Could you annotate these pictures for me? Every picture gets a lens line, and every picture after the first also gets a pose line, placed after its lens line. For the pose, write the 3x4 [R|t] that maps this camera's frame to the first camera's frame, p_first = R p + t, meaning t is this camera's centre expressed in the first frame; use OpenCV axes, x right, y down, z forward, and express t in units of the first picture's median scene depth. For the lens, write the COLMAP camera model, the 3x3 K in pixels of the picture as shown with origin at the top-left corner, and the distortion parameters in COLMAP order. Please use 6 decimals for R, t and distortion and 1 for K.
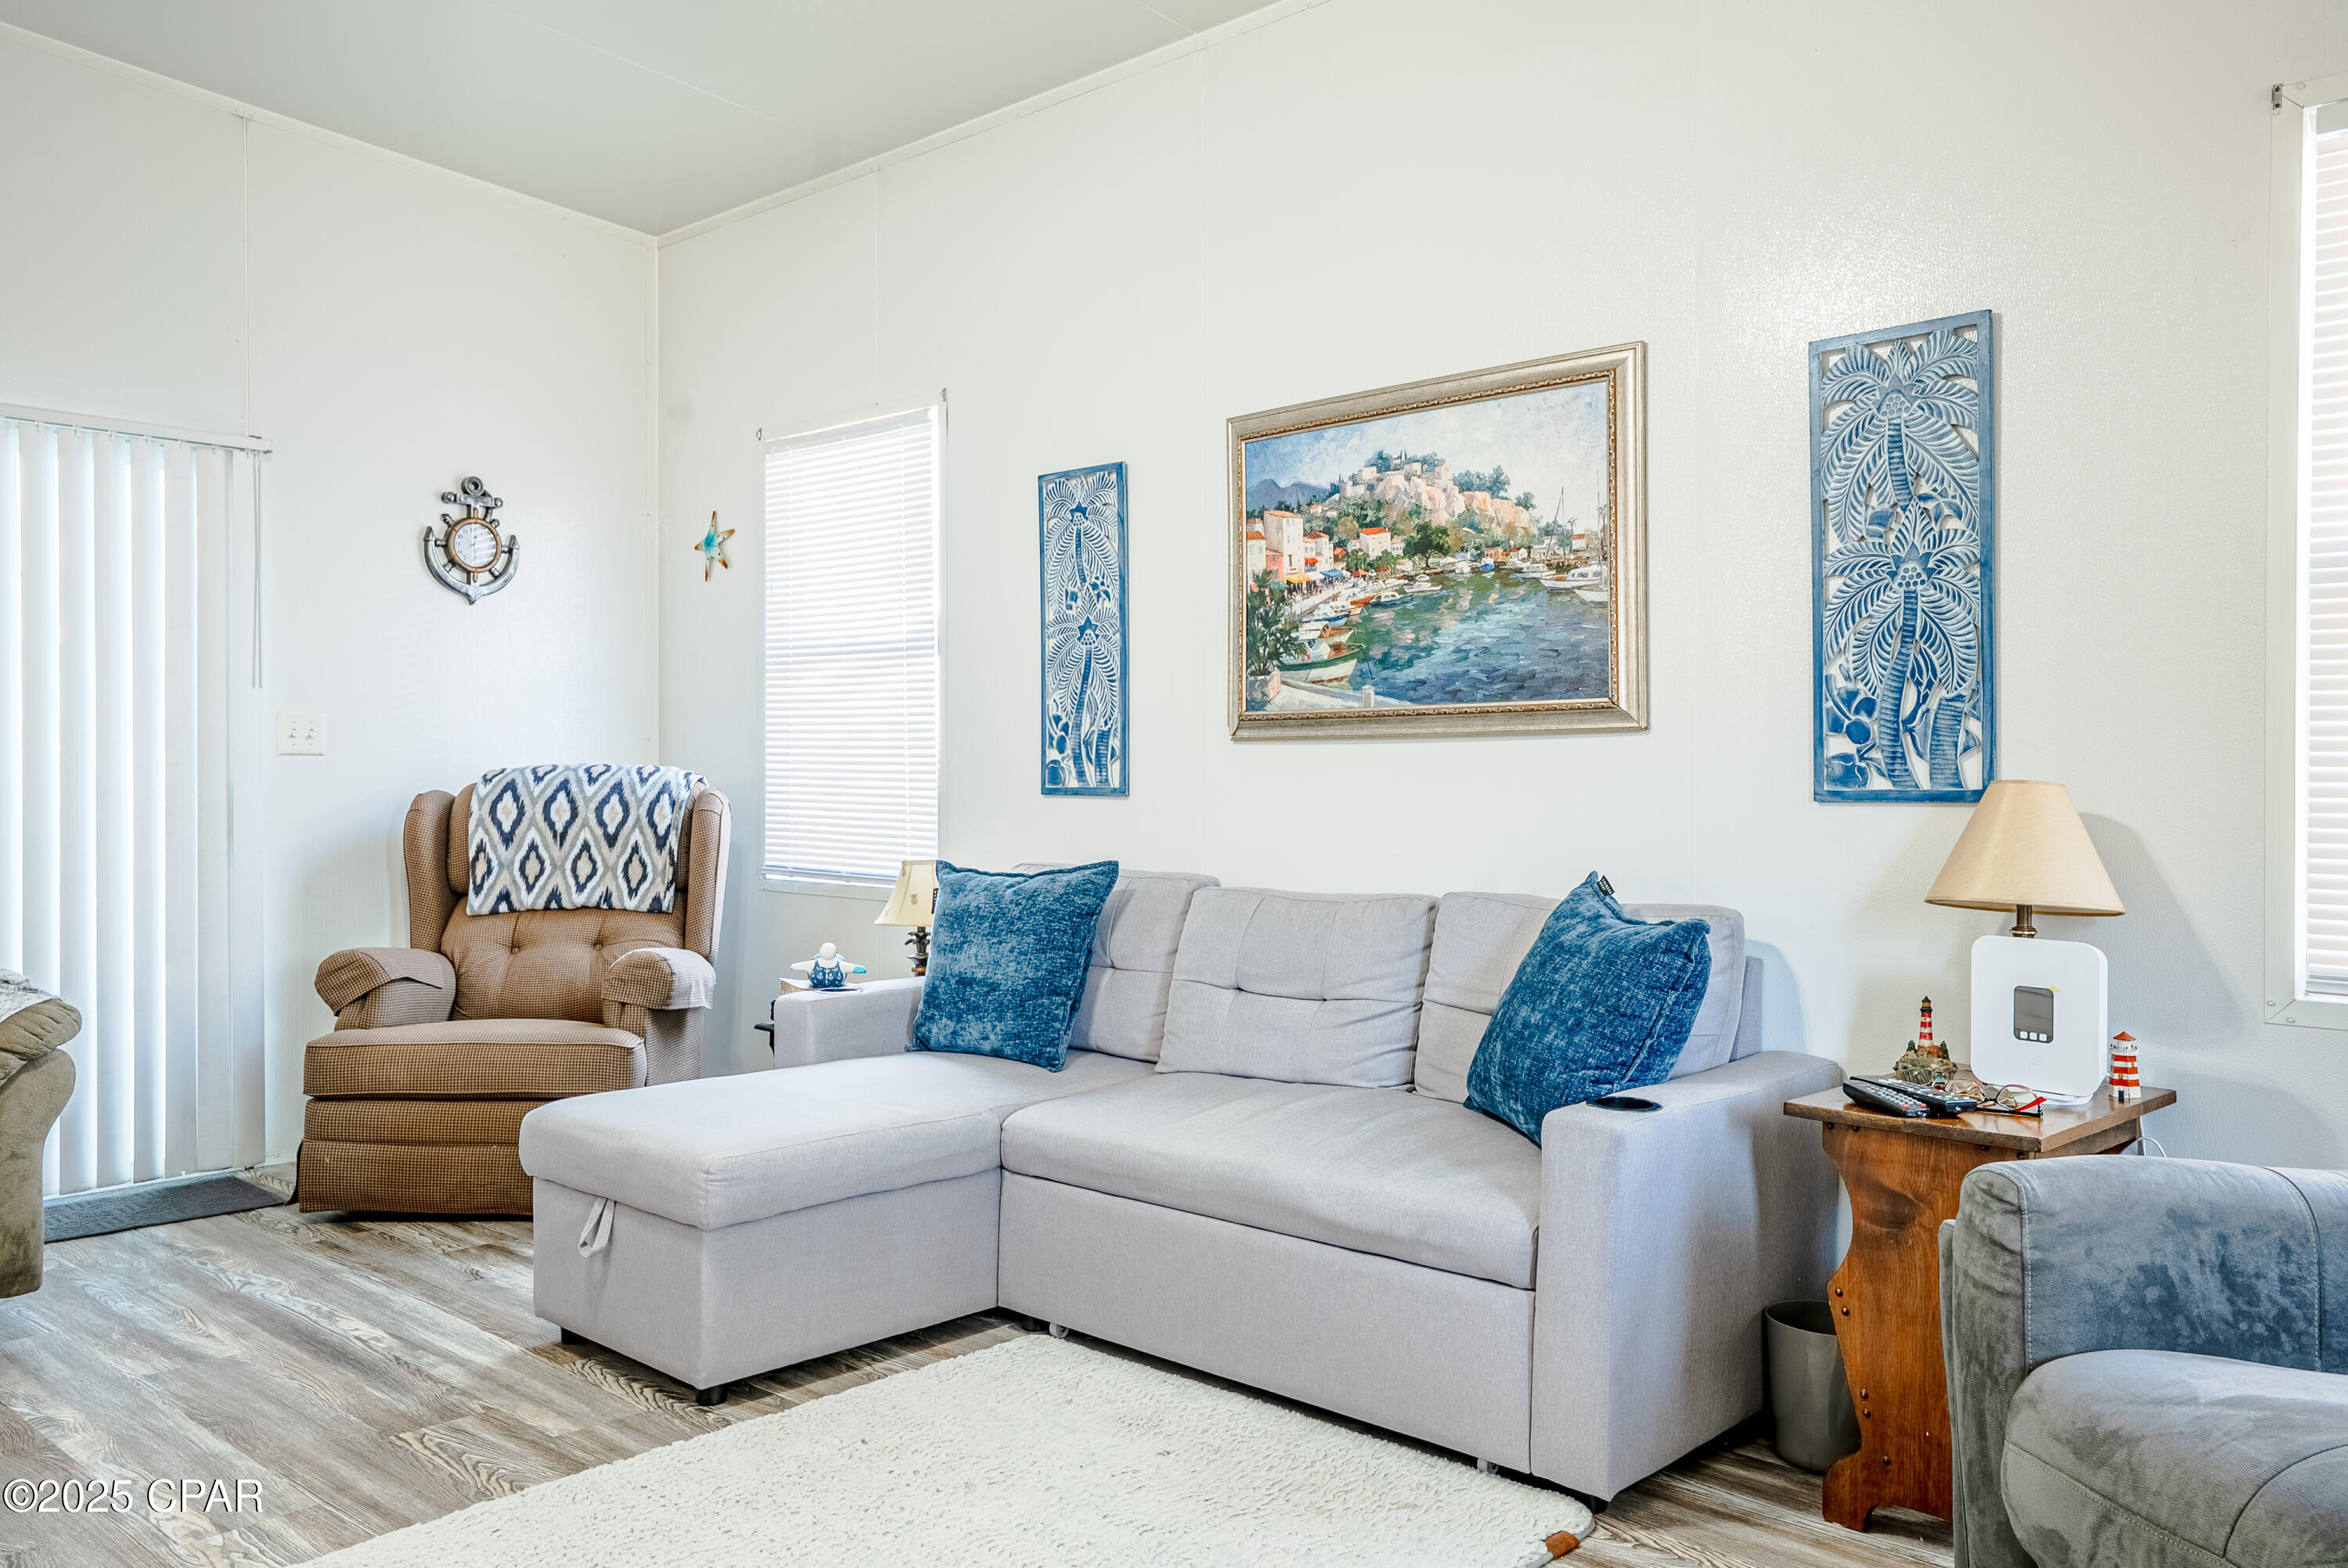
lens RADIAL K [[1767.4, 0, 1184.7], [0, 1767.4, 770.1], [0, 0, 1]] dist [0.001635, 0.033010]
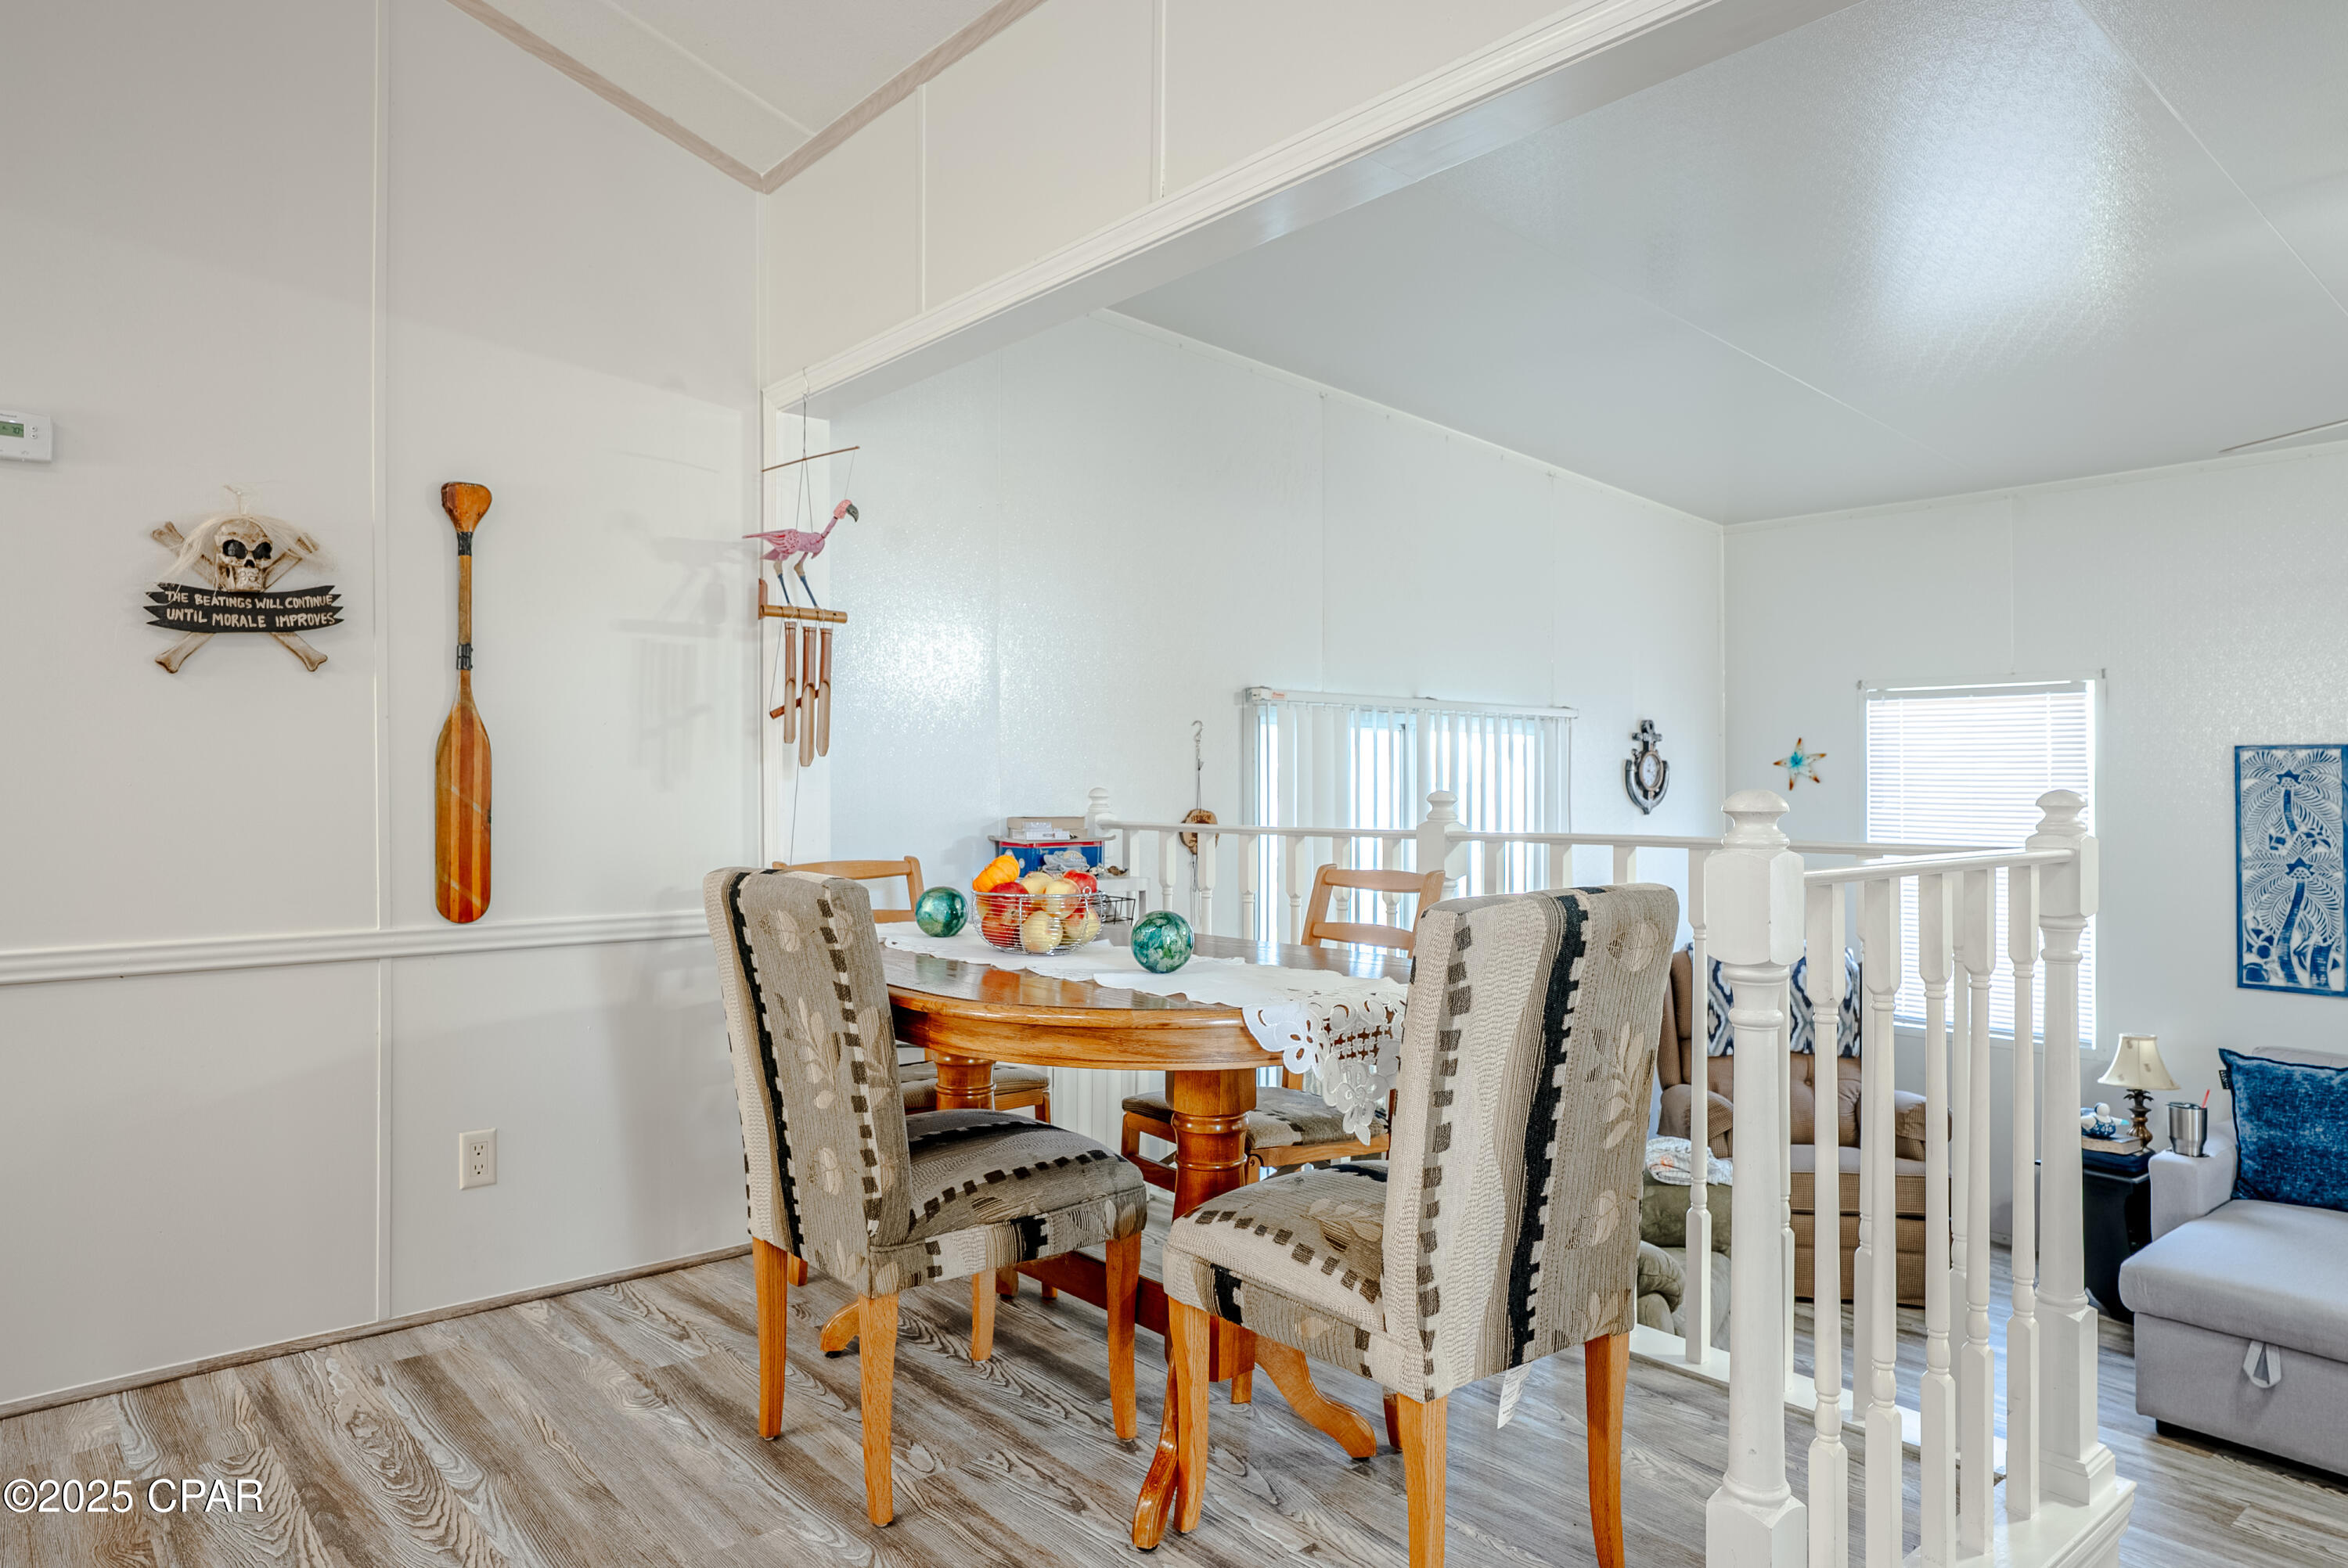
lens RADIAL K [[1456.0, 0, 1196.6], [0, 1456.0, 771.3], [0, 0, 1]] dist [-0.022698, 0.030287]
pose [[0.993365, -0.001749, -0.114990, -0.875288], [0.000644, 0.999953, -0.009648, -0.165456], [0.115001, 0.009510, 0.993320, -0.194787]]
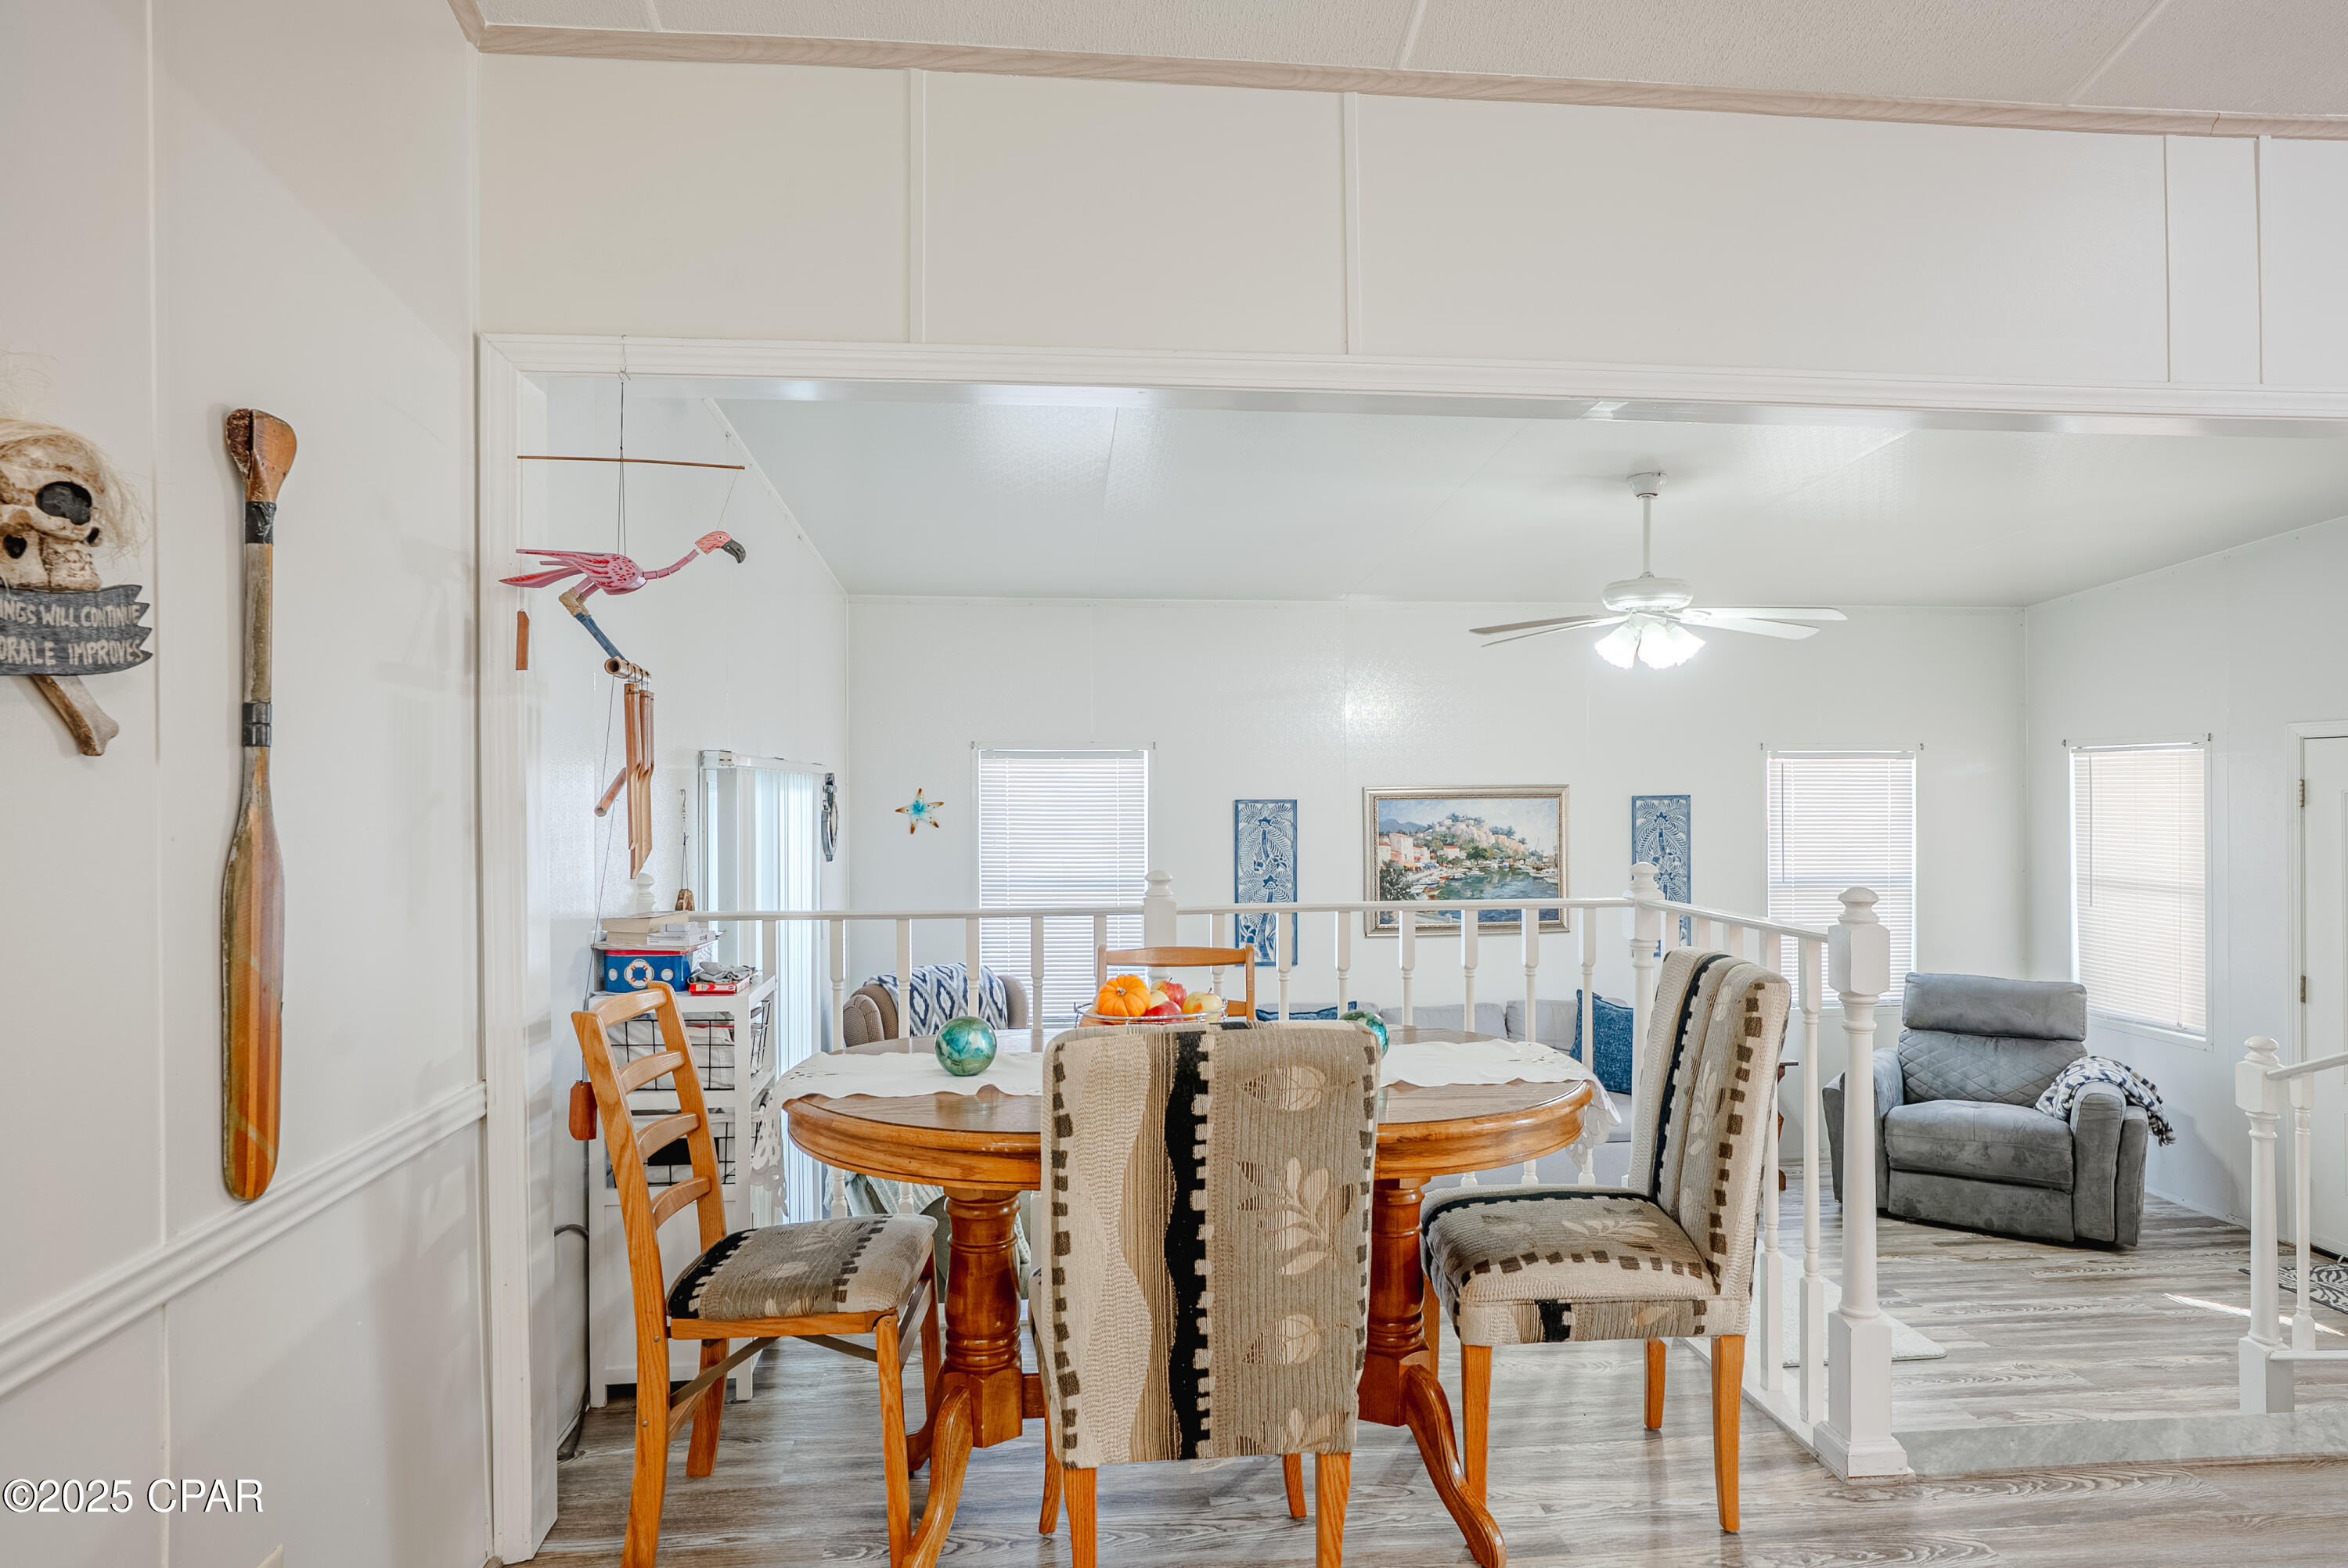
lens RADIAL K [[1383.9, 0, 1177.2], [0, 1383.9, 785.4], [0, 0, 1]] dist [-0.033872, 0.024312]
pose [[0.666828, -0.001439, 0.745210, -1.494922], [0.005409, 0.999981, -0.002909, -0.214515], [-0.745192, 0.005971, 0.666823, 0.058111]]
